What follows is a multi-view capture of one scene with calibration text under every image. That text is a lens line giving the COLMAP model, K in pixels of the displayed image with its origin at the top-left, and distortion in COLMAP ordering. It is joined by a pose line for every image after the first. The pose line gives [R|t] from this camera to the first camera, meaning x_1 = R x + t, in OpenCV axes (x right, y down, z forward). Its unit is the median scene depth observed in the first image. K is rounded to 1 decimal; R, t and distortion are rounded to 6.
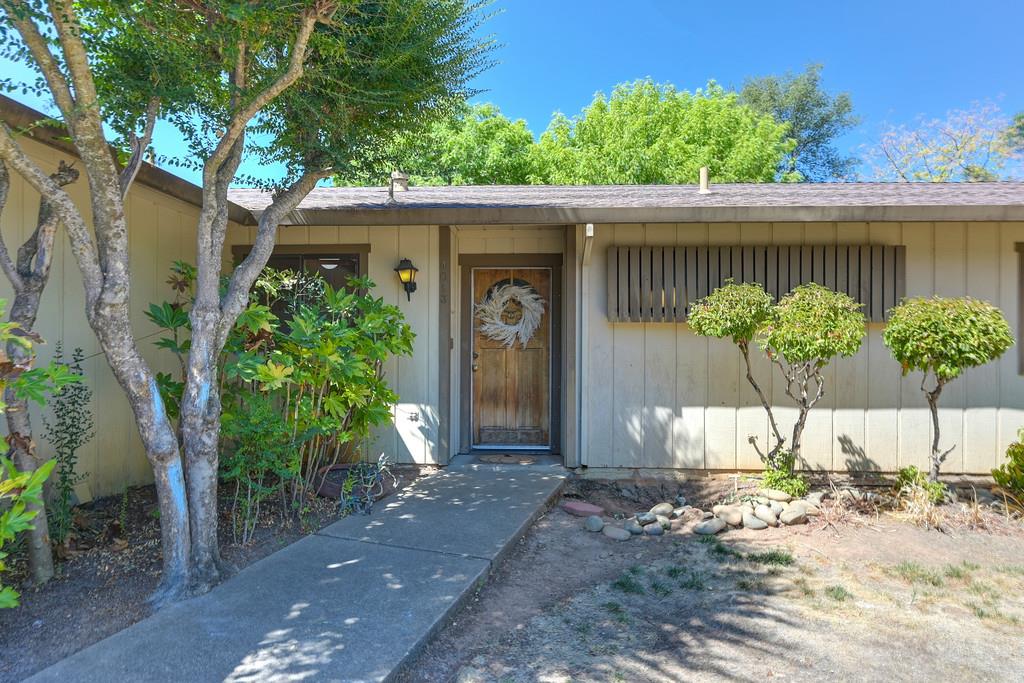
lens RADIAL K [[564.9, 0, 513.7], [0, 564.9, 347.1], [0, 0, 1]] dist [0.004165, 0.000403]
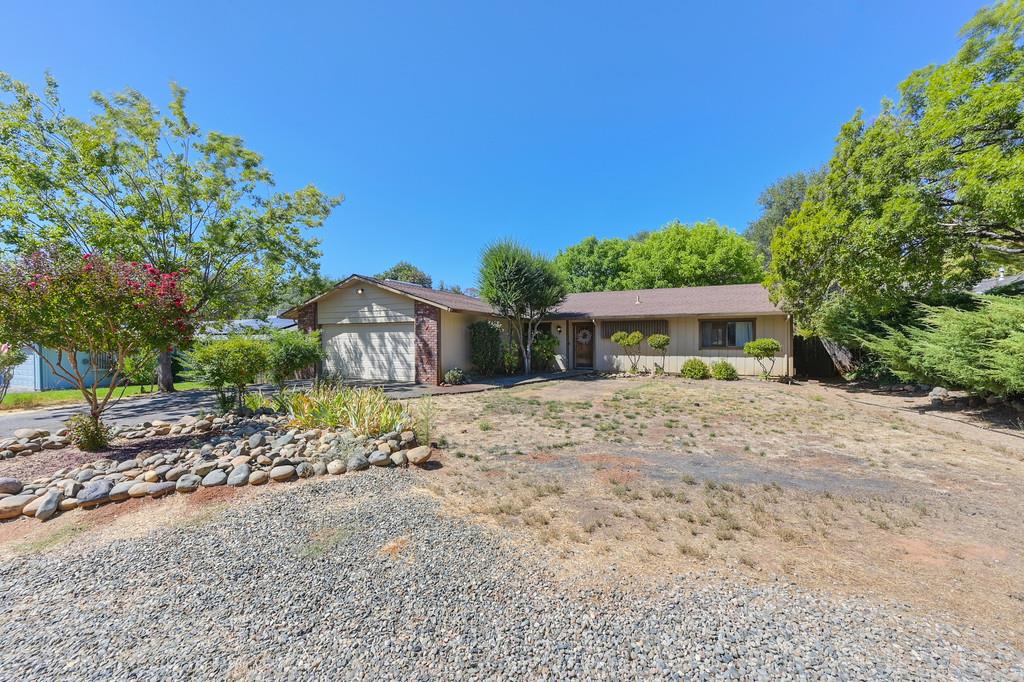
lens RADIAL K [[409.1, 0, 512.5], [0, 409.1, 343.4], [0, 0, 1]] dist [0.003764, -0.000232]
pose [[0.928569, -0.008026, -0.371073, 0.713372], [0.008783, 0.999961, 0.000351, -0.013745], [0.371055, -0.003586, 0.928604, -2.312935]]
